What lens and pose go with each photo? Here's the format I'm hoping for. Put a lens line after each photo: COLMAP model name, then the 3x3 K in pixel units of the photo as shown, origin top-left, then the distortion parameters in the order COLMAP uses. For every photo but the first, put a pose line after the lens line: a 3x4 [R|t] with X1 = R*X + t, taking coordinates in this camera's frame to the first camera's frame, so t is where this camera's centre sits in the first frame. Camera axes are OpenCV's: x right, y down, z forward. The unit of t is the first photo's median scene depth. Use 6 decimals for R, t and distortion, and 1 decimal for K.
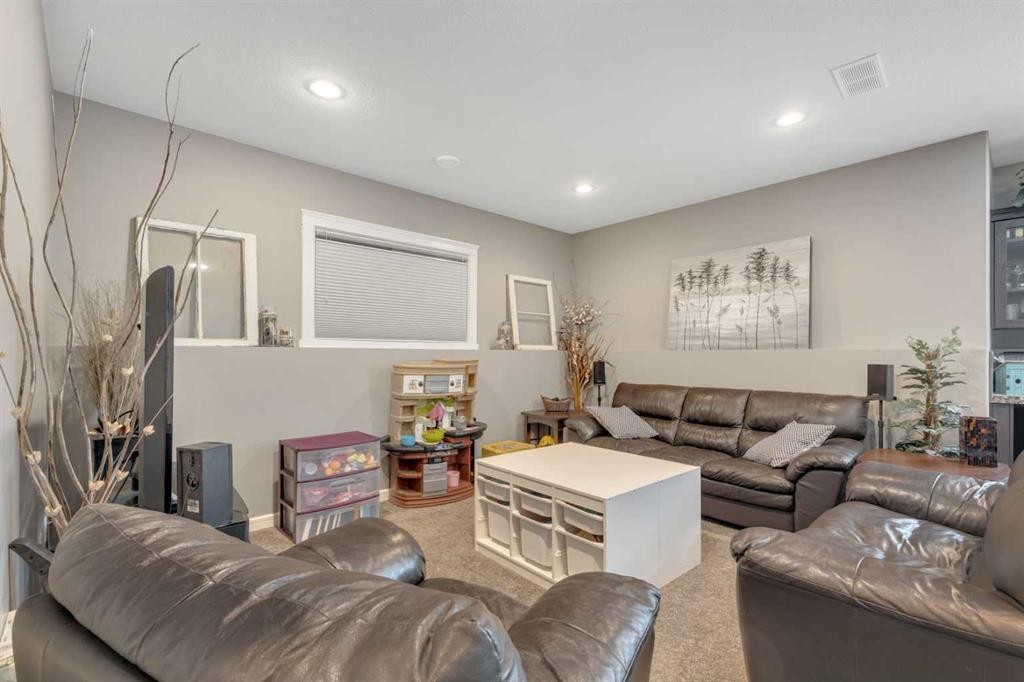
lens RADIAL K [[437.2, 0, 512.0], [0, 437.2, 341.0], [0, 0, 1]] dist [-0.000472, -0.000035]
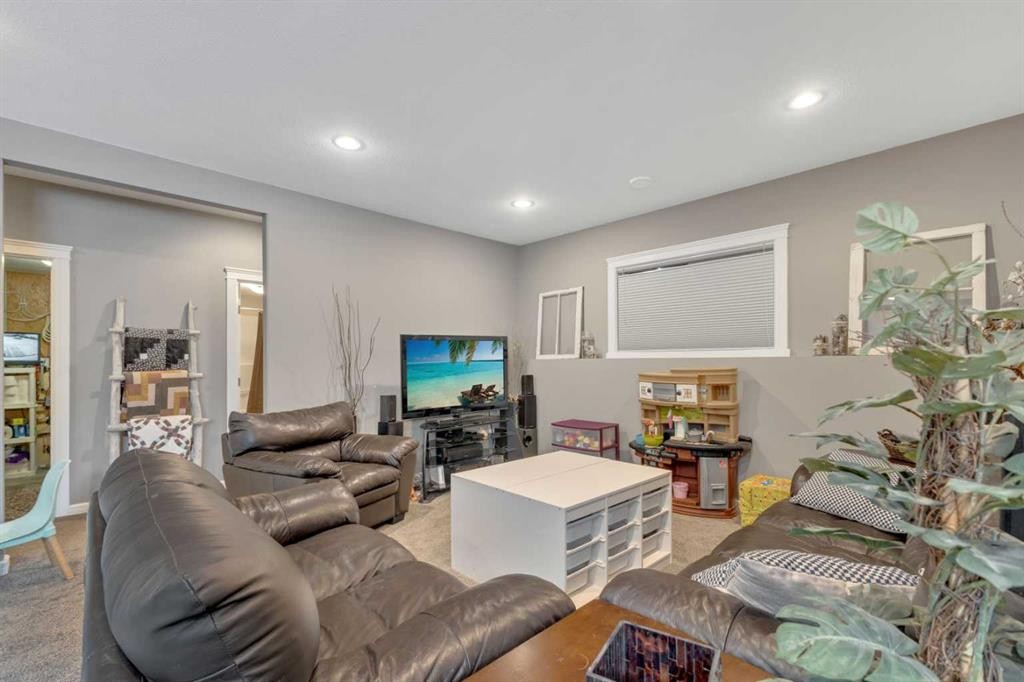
lens RADIAL K [[437.2, 0, 512.0], [0, 437.2, 341.0], [0, 0, 1]] dist [-0.000472, -0.000035]
pose [[0.078503, -0.050850, -0.995616, 0.849450], [0.039324, 0.998079, -0.047875, 0.013511], [0.996138, -0.035393, 0.080351, 0.568450]]
